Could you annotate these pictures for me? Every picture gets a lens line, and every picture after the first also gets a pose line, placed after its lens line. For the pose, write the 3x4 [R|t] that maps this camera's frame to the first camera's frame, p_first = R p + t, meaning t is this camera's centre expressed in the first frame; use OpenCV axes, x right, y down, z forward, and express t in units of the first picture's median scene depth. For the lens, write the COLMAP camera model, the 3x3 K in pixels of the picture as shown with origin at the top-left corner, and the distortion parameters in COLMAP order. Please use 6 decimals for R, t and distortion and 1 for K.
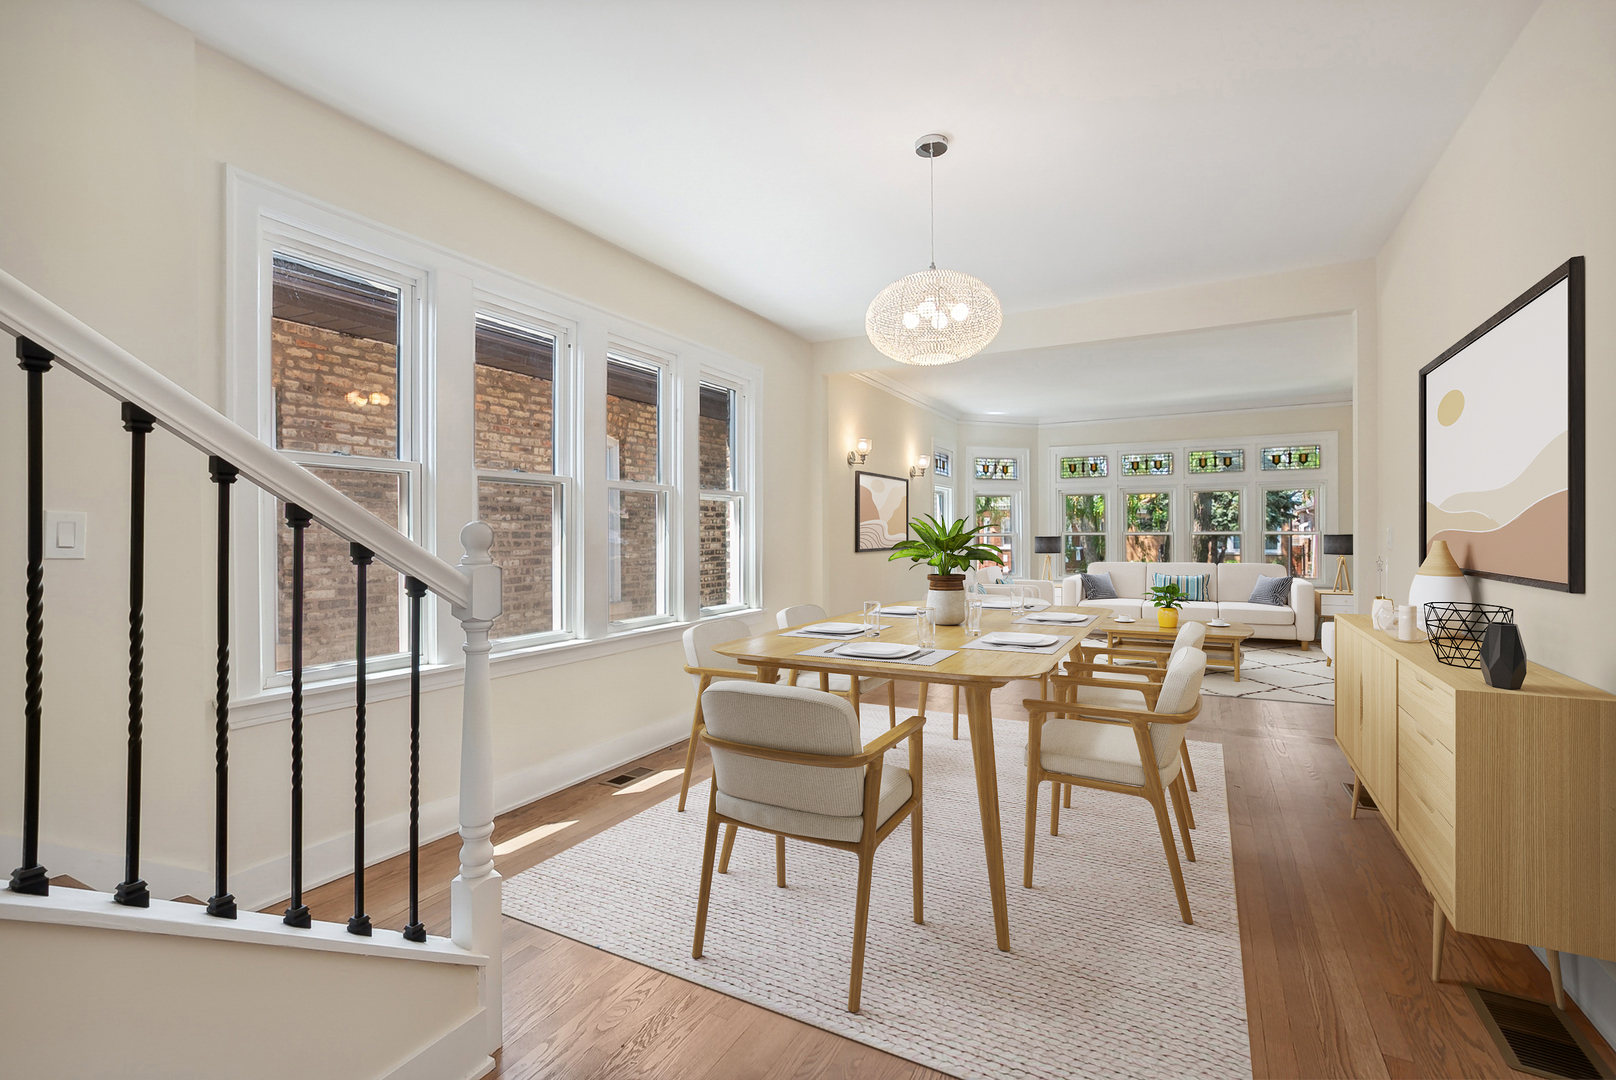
lens RADIAL K [[720.3, 0, 807.0], [0, 720.3, 518.4], [0, 0, 1]] dist [0.000280, 0.000046]
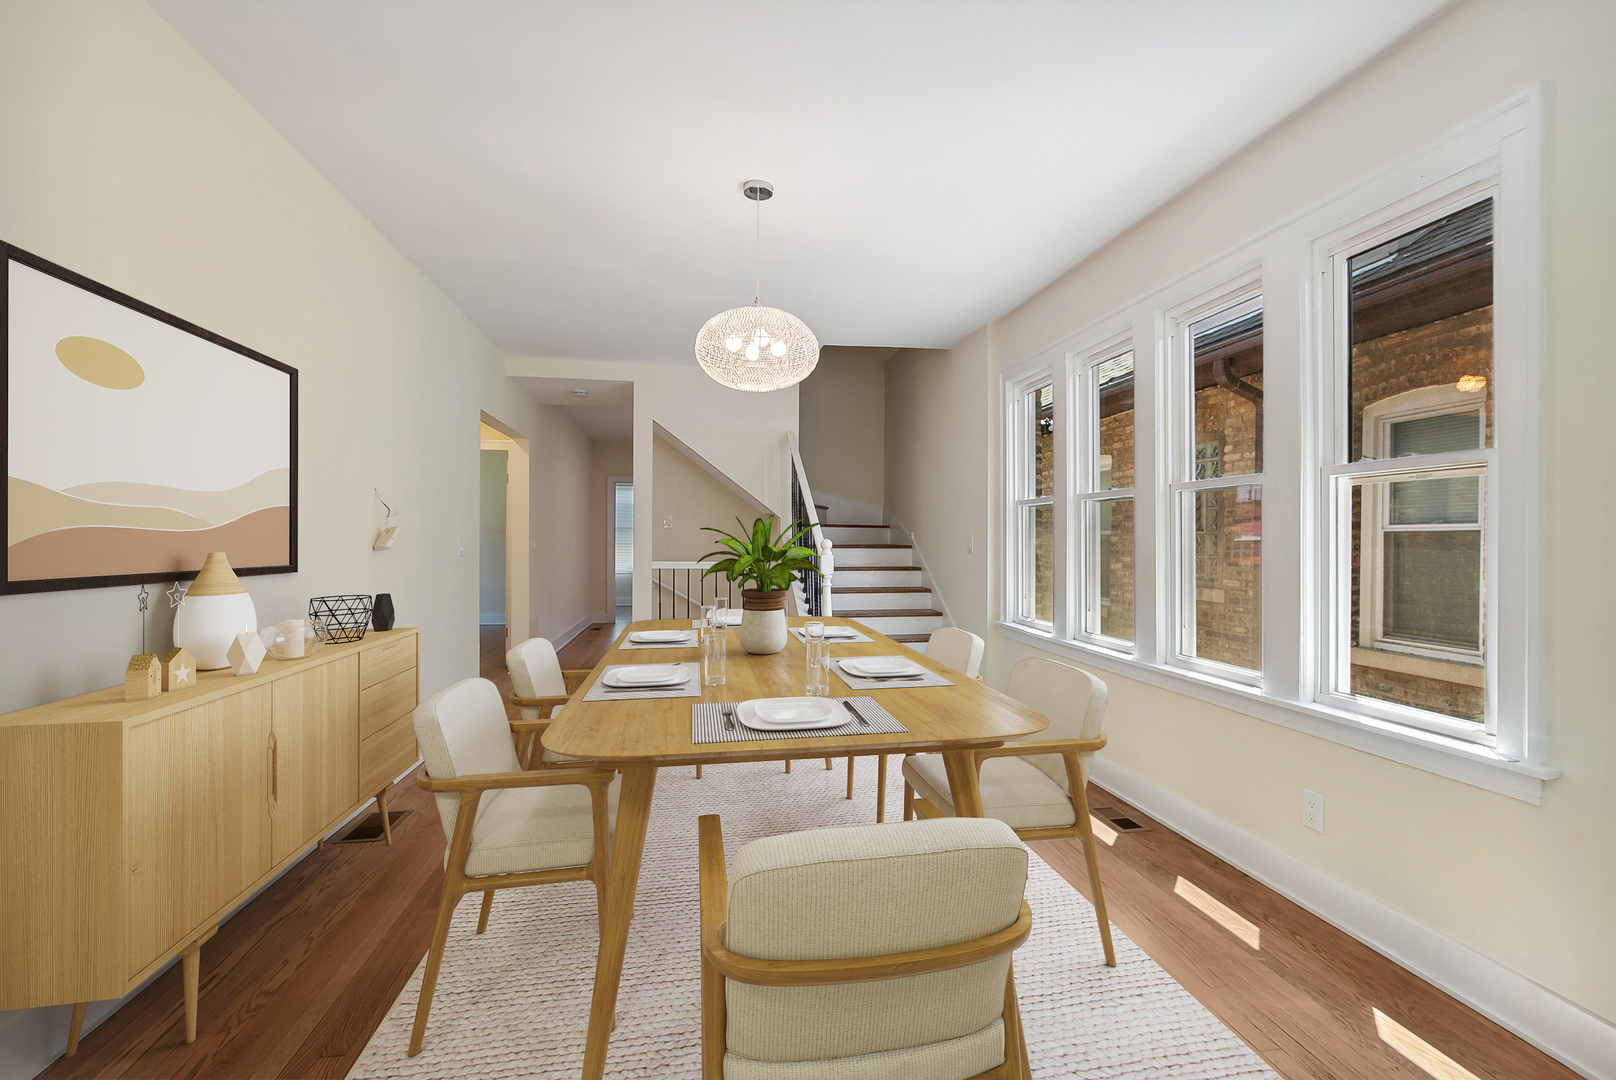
lens RADIAL K [[691.7, 0, 808.0], [0, 691.7, 540.0], [0, 0, 1]] dist [-0.000142, -0.000016]
pose [[-0.777022, -0.006123, -0.629444, 0.598722], [-0.001791, 0.999970, -0.007516, 0.017339], [0.629471, -0.004712, -0.777010, 1.429317]]
